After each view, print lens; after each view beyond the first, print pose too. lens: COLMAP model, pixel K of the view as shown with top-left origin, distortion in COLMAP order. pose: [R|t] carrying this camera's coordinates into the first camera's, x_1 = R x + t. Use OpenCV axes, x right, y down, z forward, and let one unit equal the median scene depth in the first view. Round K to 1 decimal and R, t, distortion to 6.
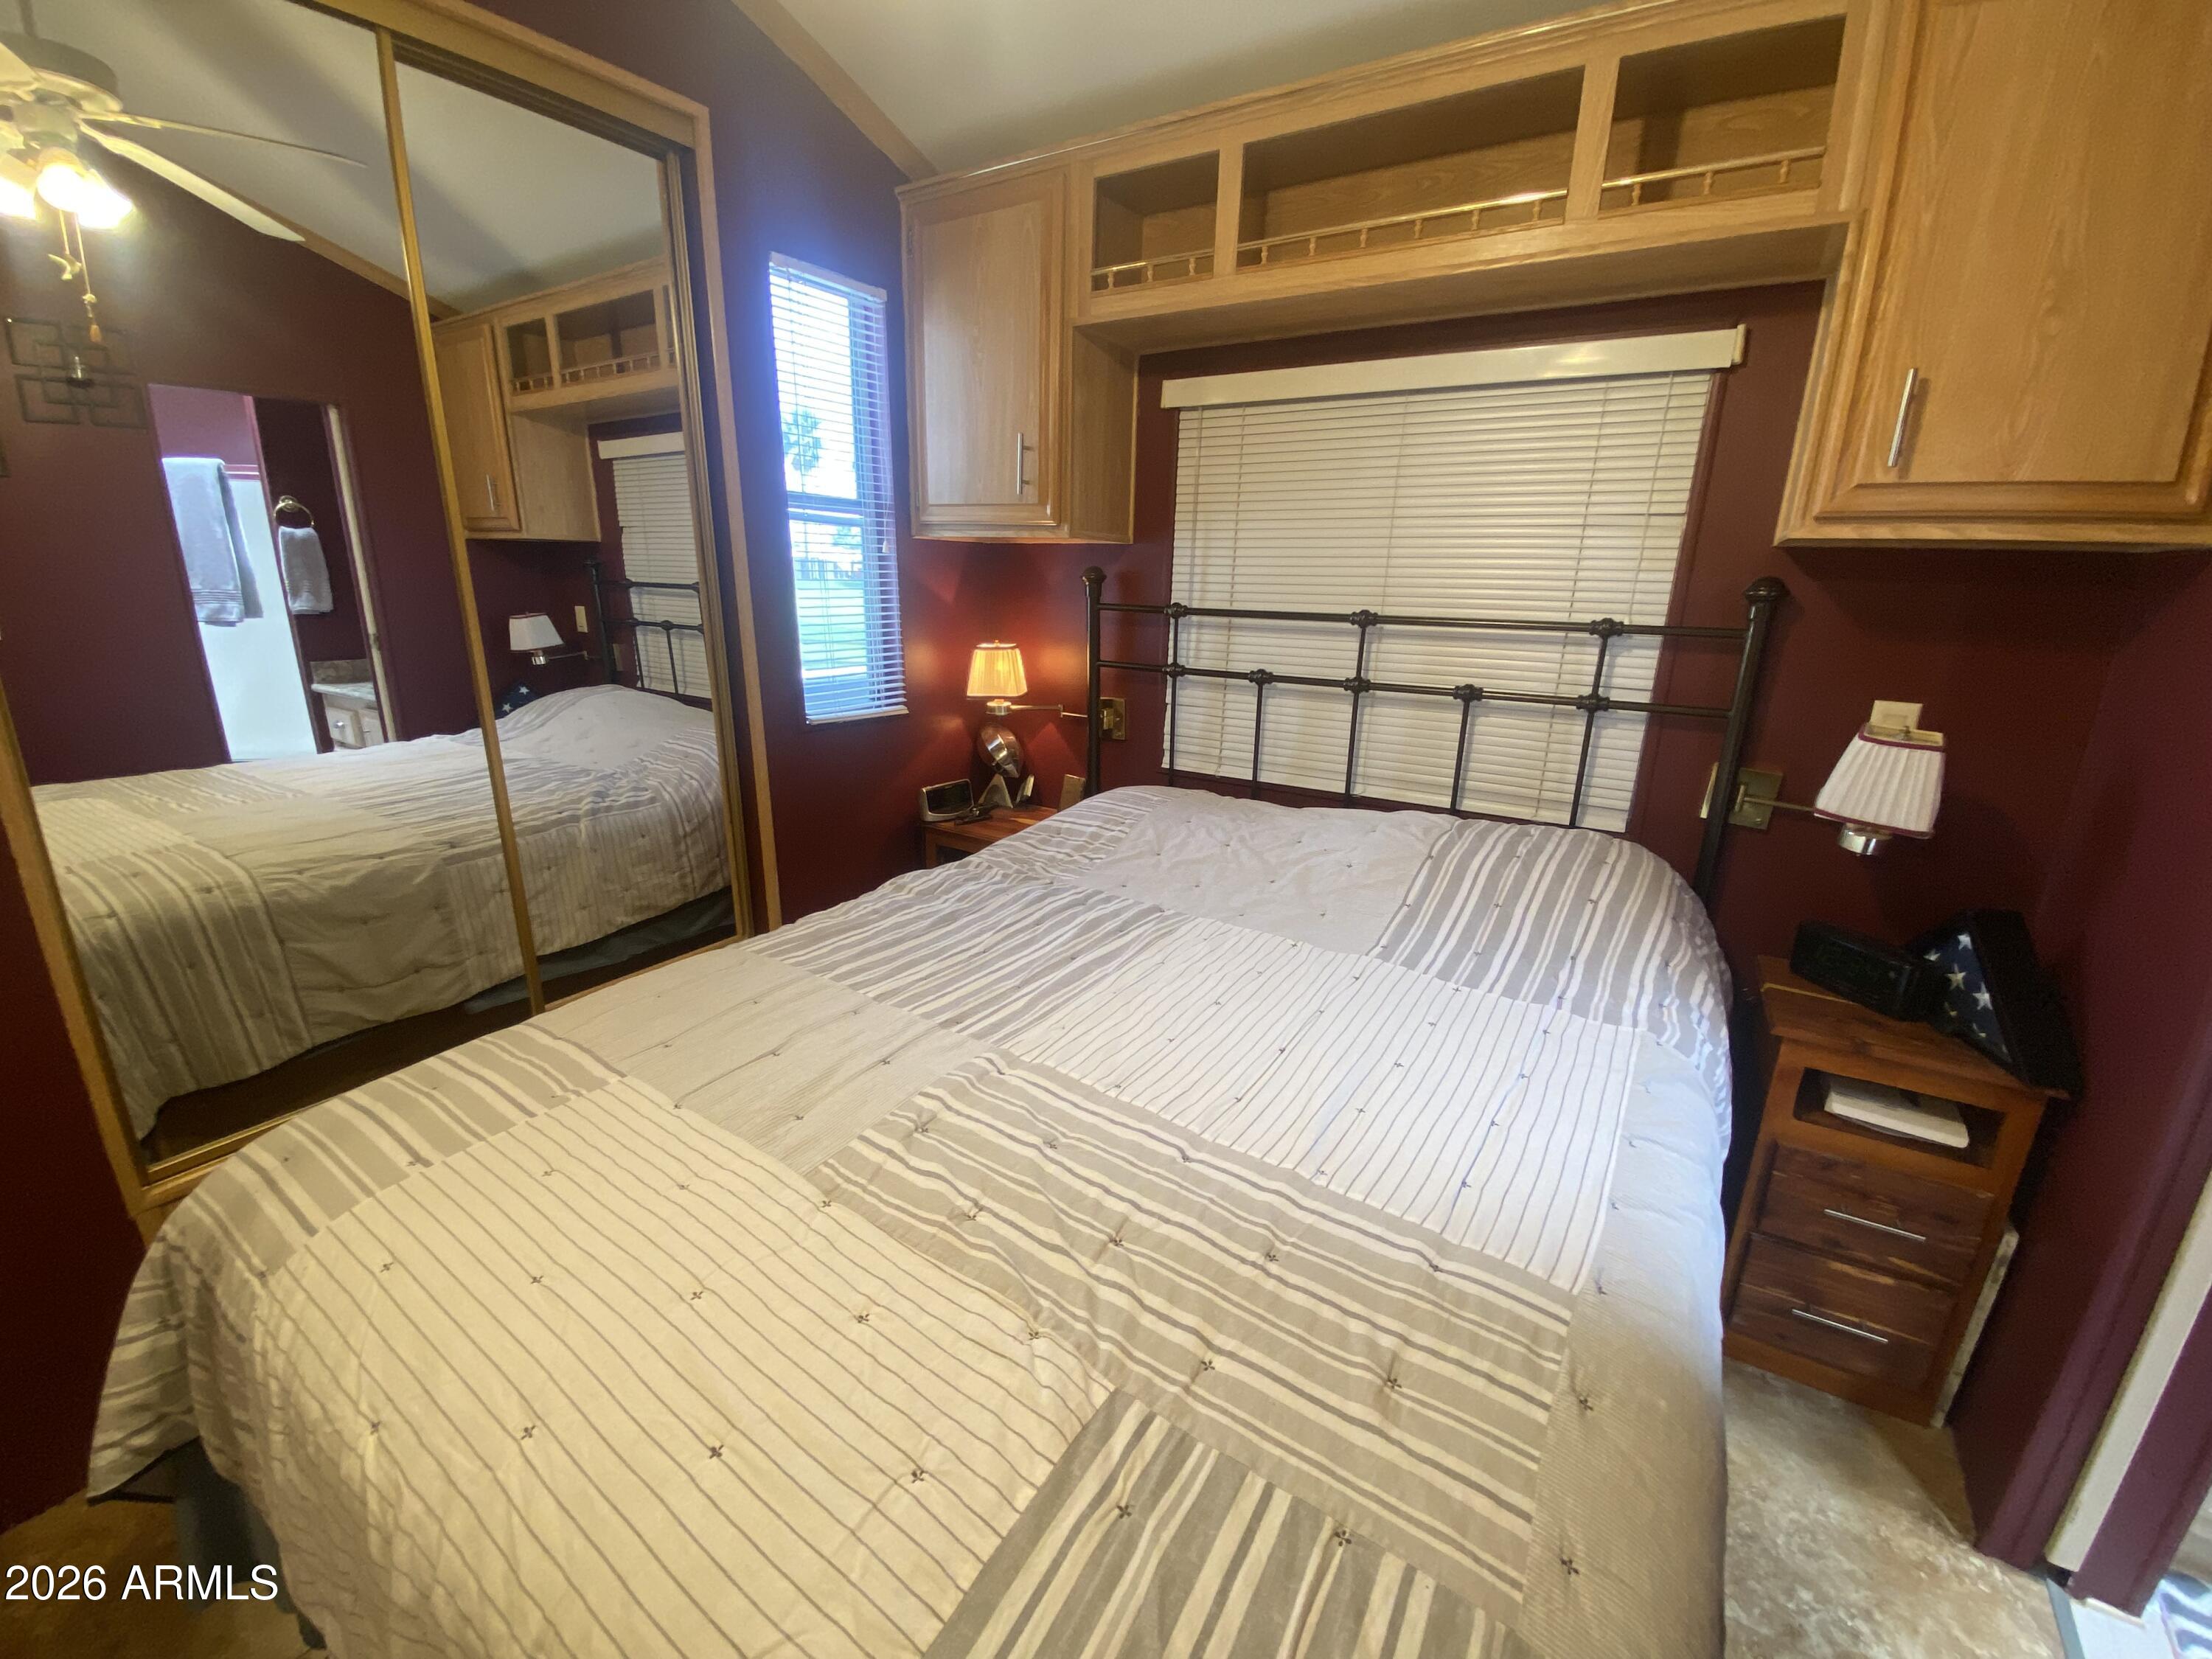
lens RADIAL K [[900.8, 0, 1085.0], [0, 900.8, 807.8], [0, 0, 1]] dist [0.007371, -0.014494]
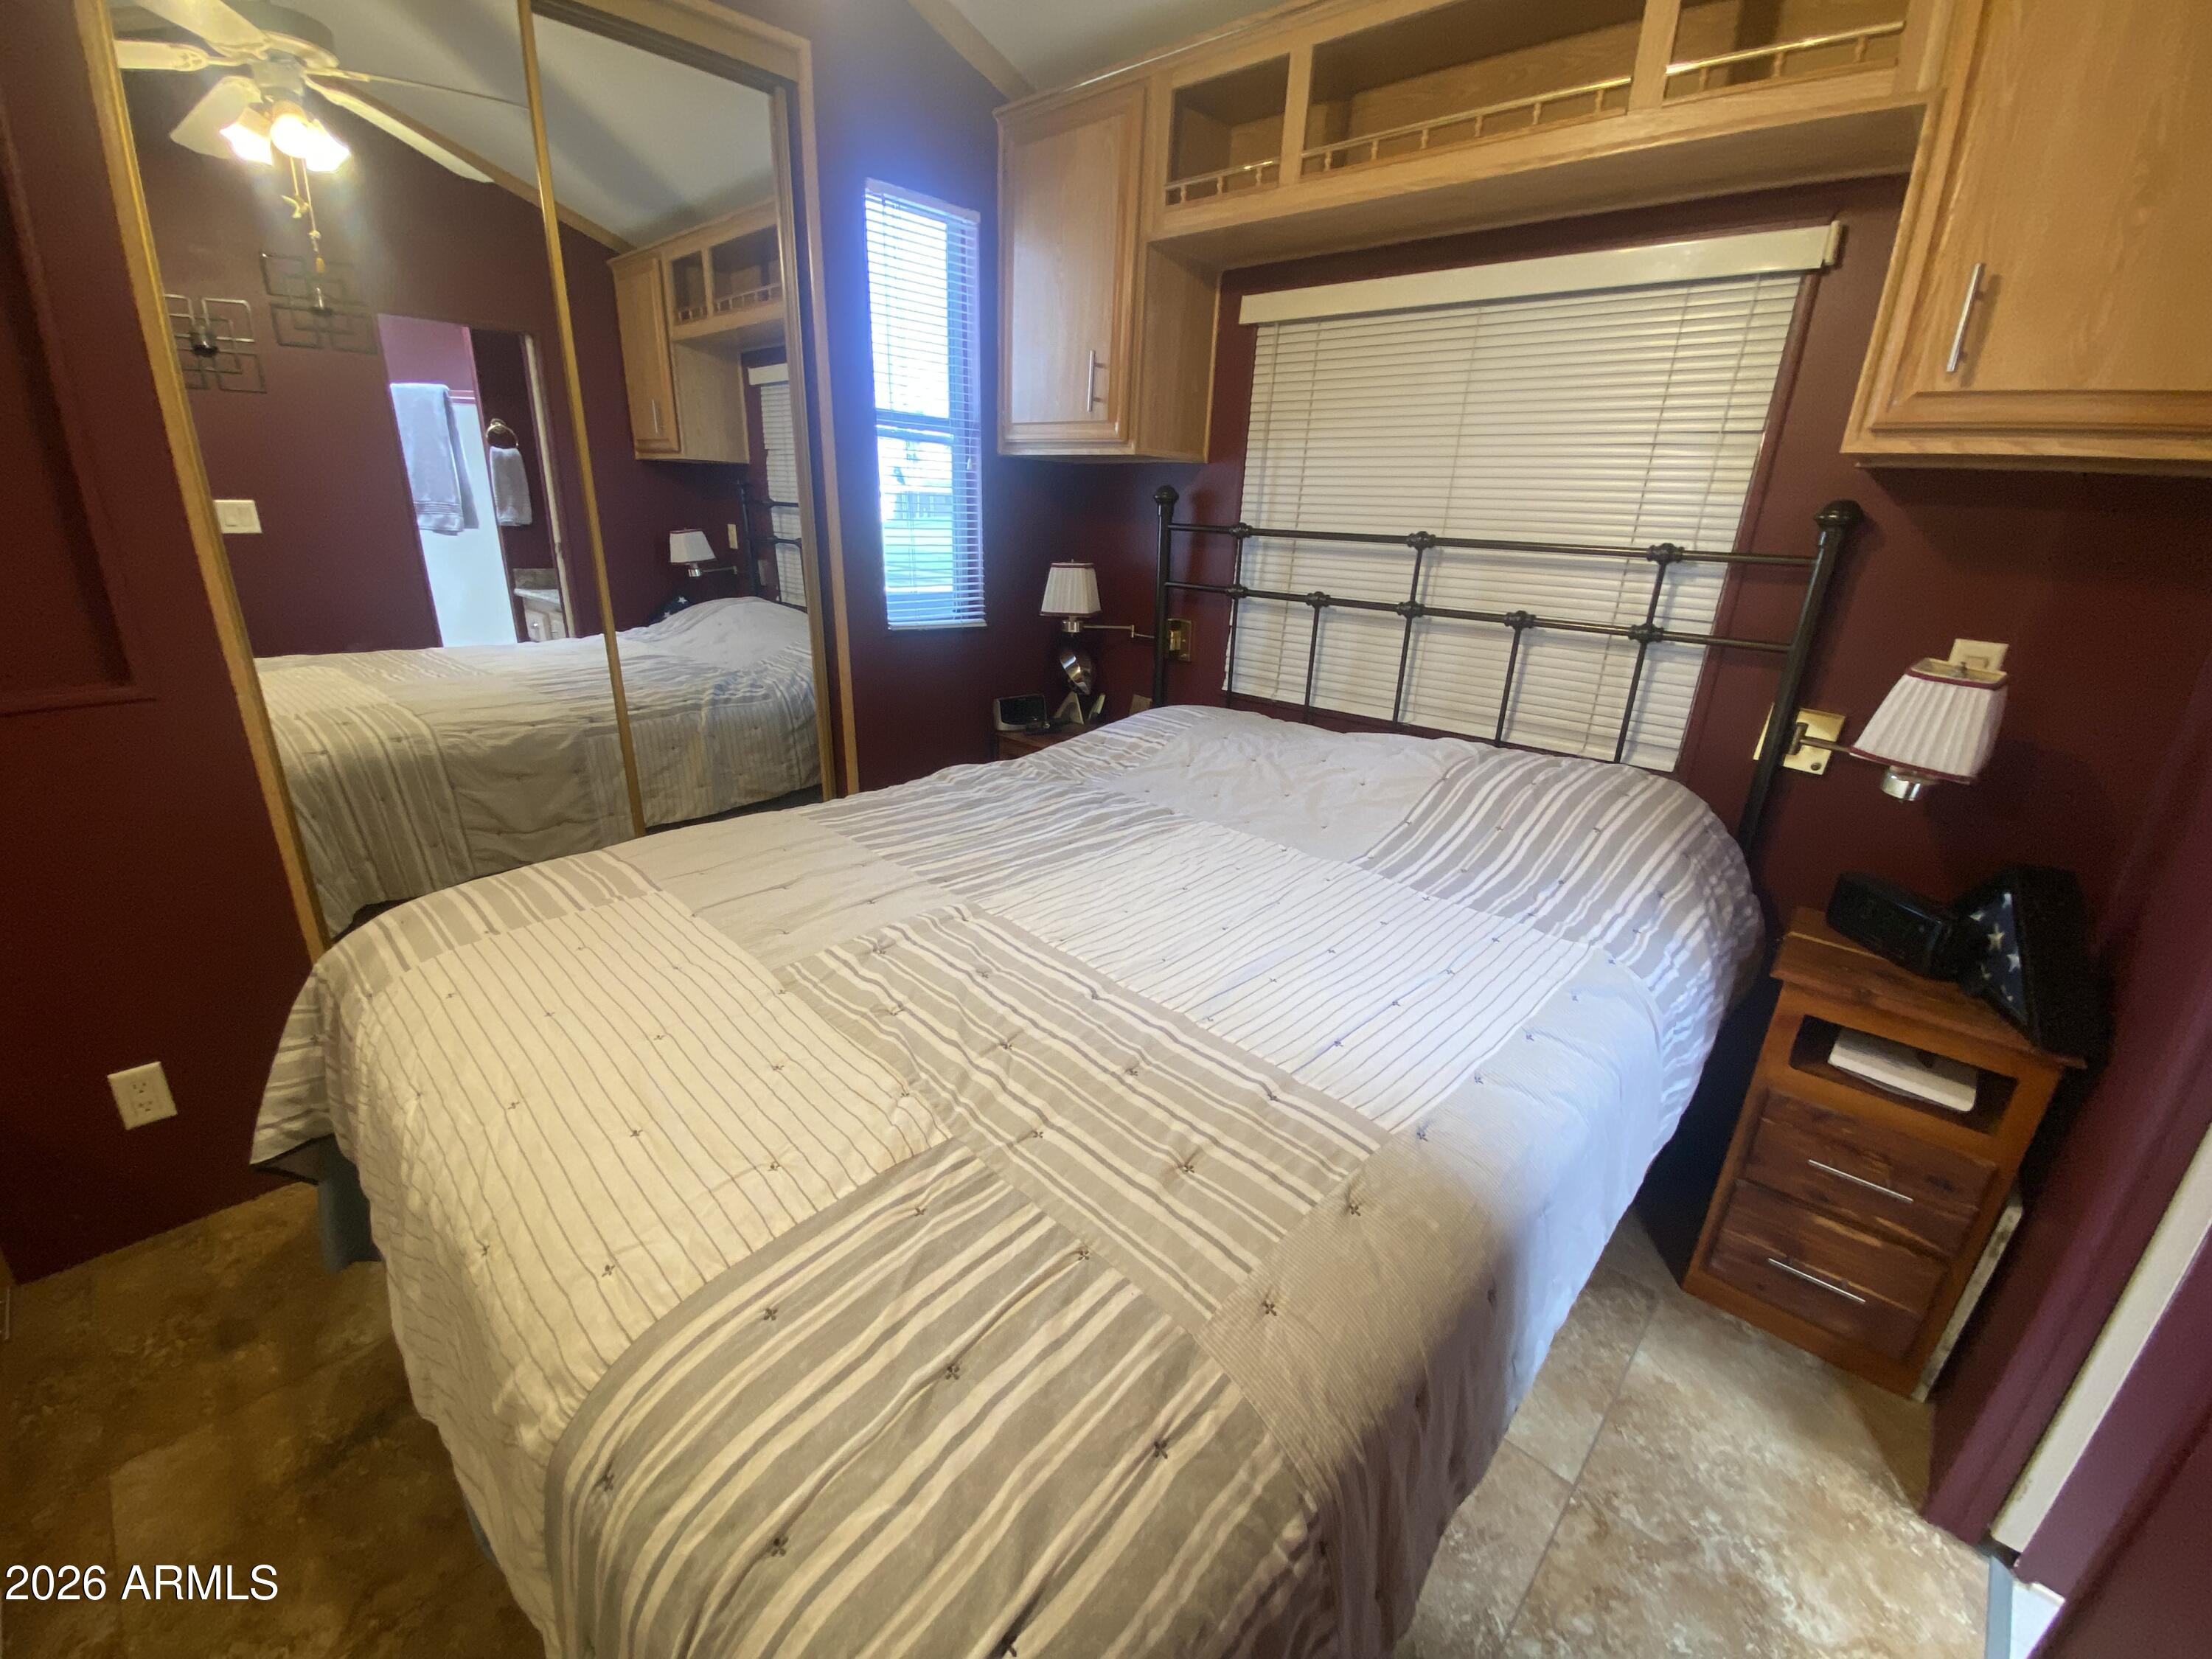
lens RADIAL K [[900.8, 0, 1085.0], [0, 900.8, 807.8], [0, 0, 1]] dist [0.007371, -0.014494]
pose [[0.983770, 0.075026, -0.162995, 0.173652], [-0.065246, 0.995779, 0.064560, 0.054007], [0.167151, -0.052877, 0.984512, -0.062760]]
